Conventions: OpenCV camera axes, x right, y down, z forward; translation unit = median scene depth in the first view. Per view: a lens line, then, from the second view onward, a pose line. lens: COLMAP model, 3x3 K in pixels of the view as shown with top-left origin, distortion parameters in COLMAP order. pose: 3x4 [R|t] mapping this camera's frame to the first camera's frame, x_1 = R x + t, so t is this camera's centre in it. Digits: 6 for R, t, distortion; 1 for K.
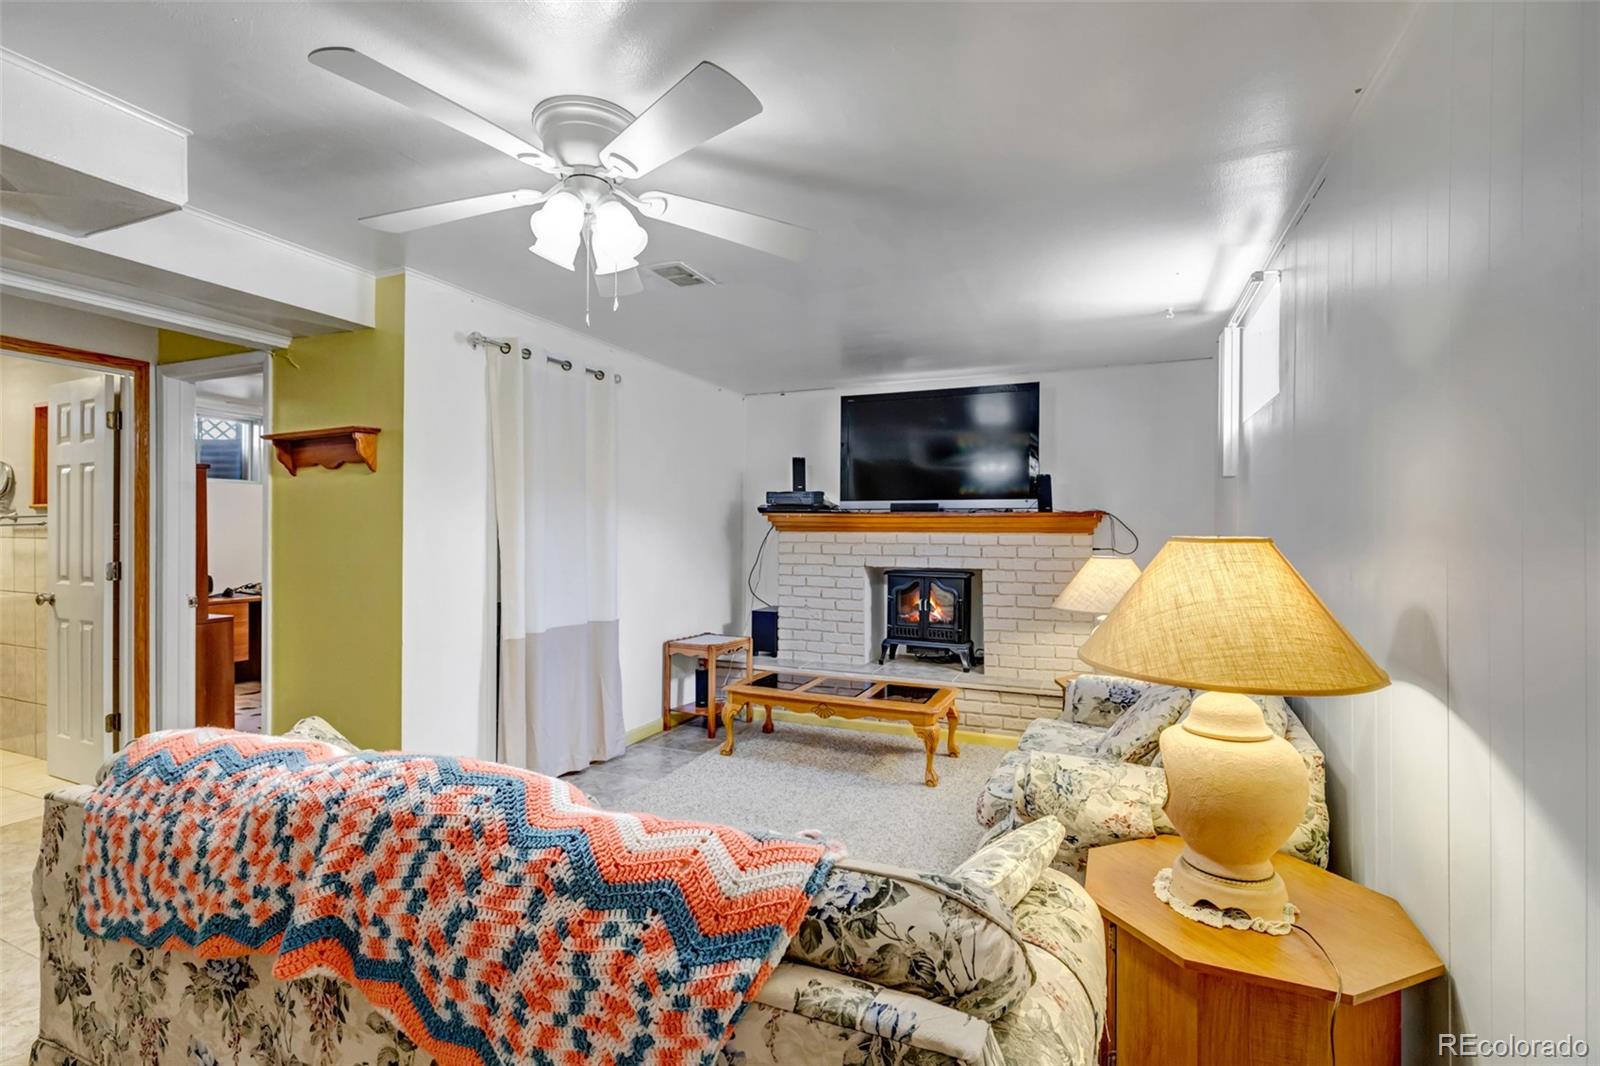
lens RADIAL K [[737.4, 0, 790.0], [0, 737.4, 535.3], [0, 0, 1]] dist [0.001097, 0.004393]
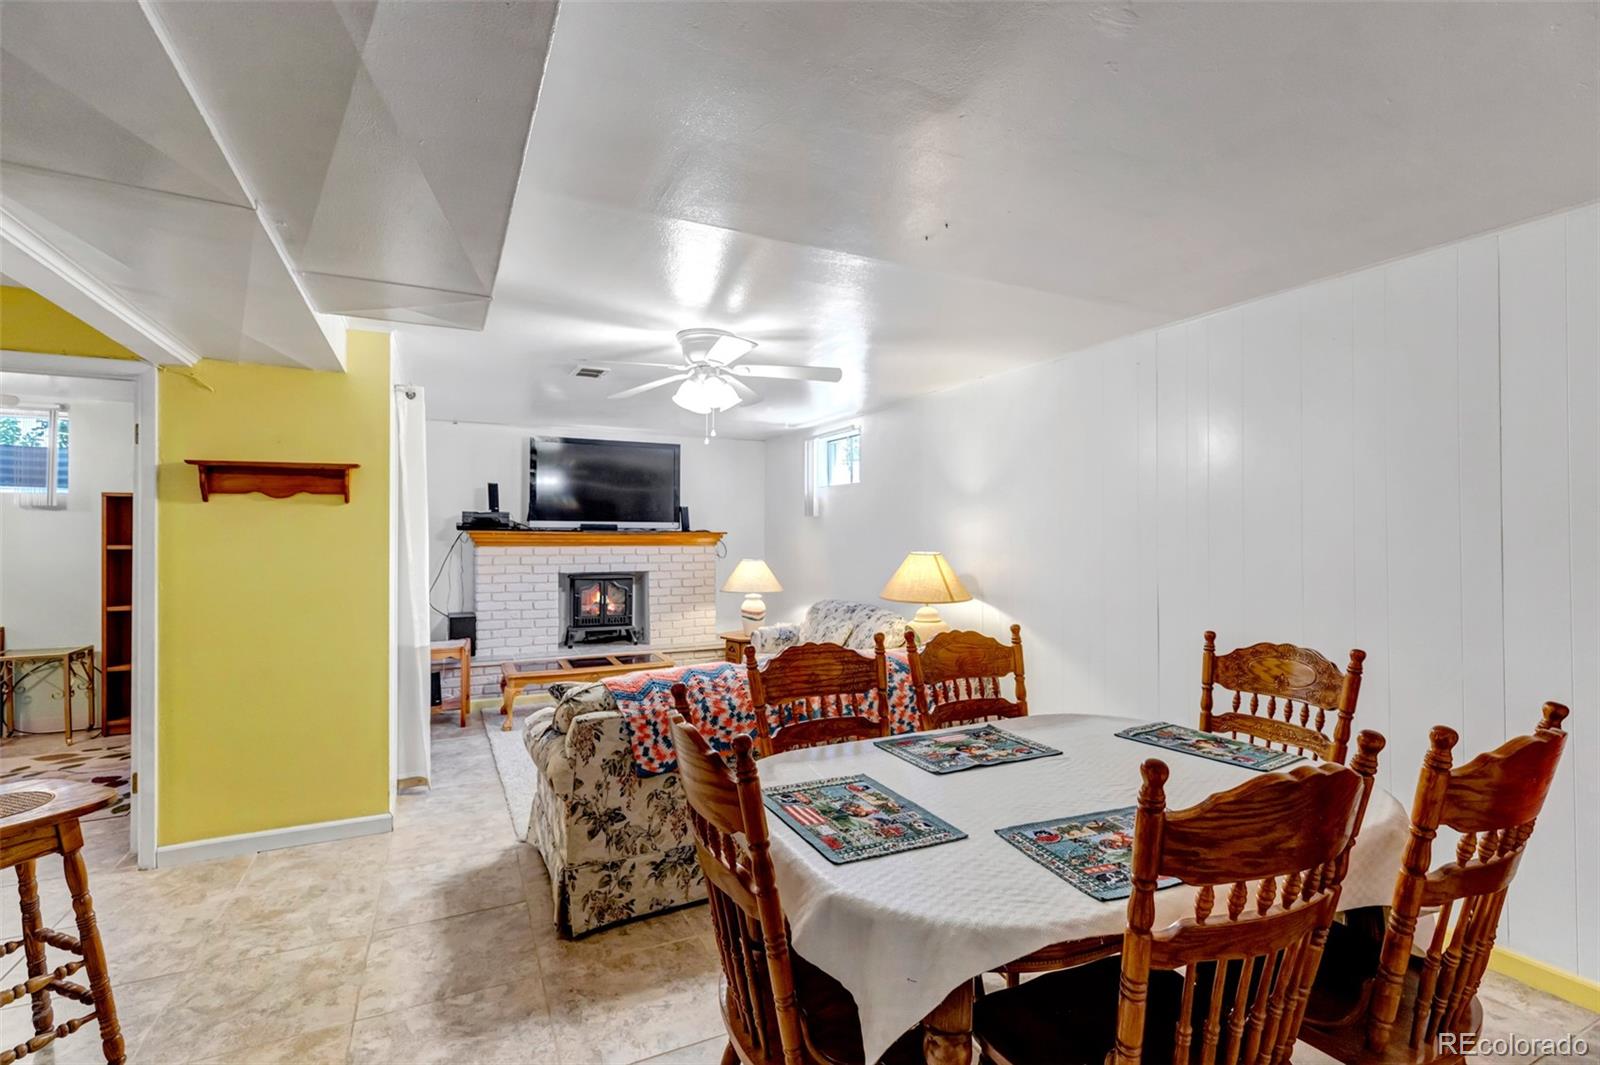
lens RADIAL K [[737.4, 0, 811.3], [0, 737.4, 531.0], [0, 0, 1]] dist [0.001097, 0.004393]
pose [[0.635195, -0.000731, 0.772351, -0.619247], [0.006824, 0.999966, -0.004666, -0.022167], [-0.772321, 0.008235, 0.635179, -0.150993]]
